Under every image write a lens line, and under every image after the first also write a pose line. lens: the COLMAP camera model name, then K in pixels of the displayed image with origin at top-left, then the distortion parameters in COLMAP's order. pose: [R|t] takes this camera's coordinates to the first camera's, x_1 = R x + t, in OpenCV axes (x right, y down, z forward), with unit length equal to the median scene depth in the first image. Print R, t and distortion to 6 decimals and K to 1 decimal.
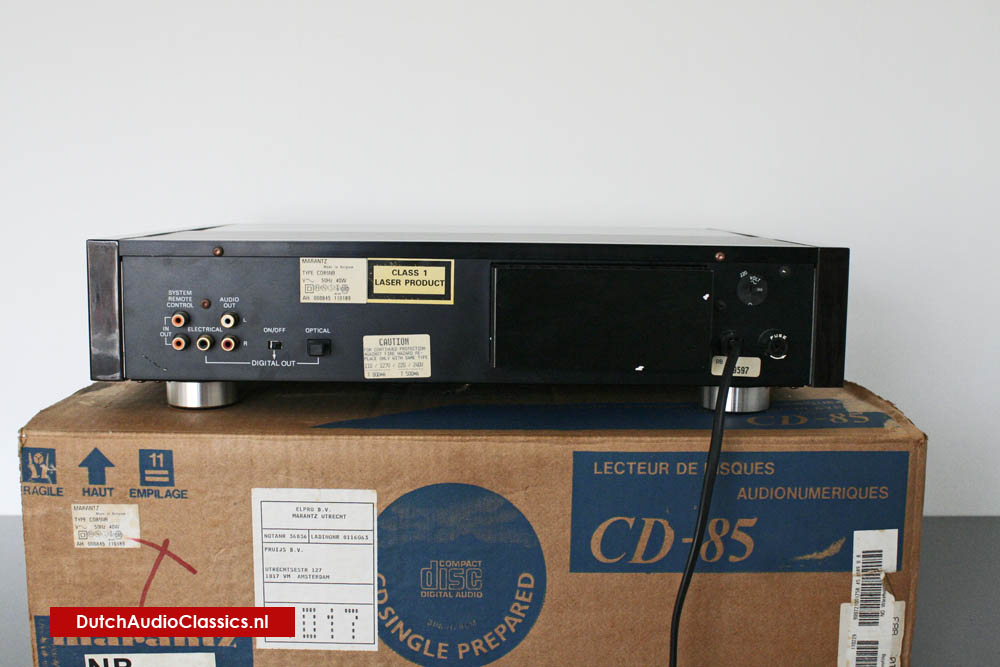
lens RADIAL K [[1100.5, 0, 500.0], [0, 1100.5, 332.2], [0, 0, 1]] dist [-0.119702, 0.112774]
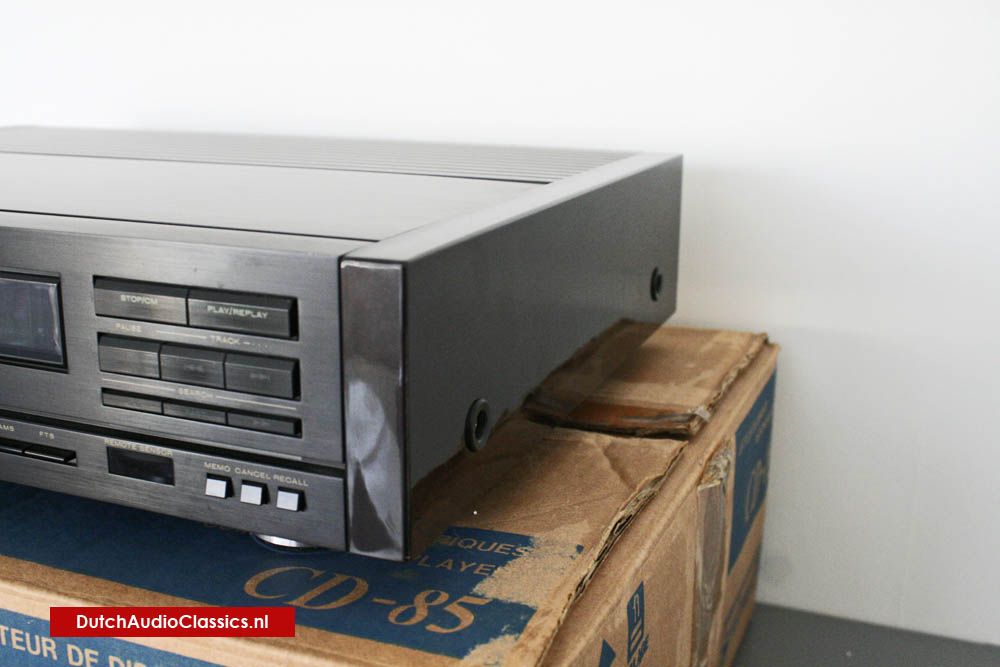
lens RADIAL K [[1105.4, 0, 499.4], [0, 1105.4, 347.3], [0, 0, 1]] dist [-0.118992, 0.146255]
pose [[0.922508, 0.102224, -0.372195, 0.531996], [-0.053897, 0.988960, 0.138034, -0.106541], [0.382196, -0.107277, 0.917833, 0.606755]]
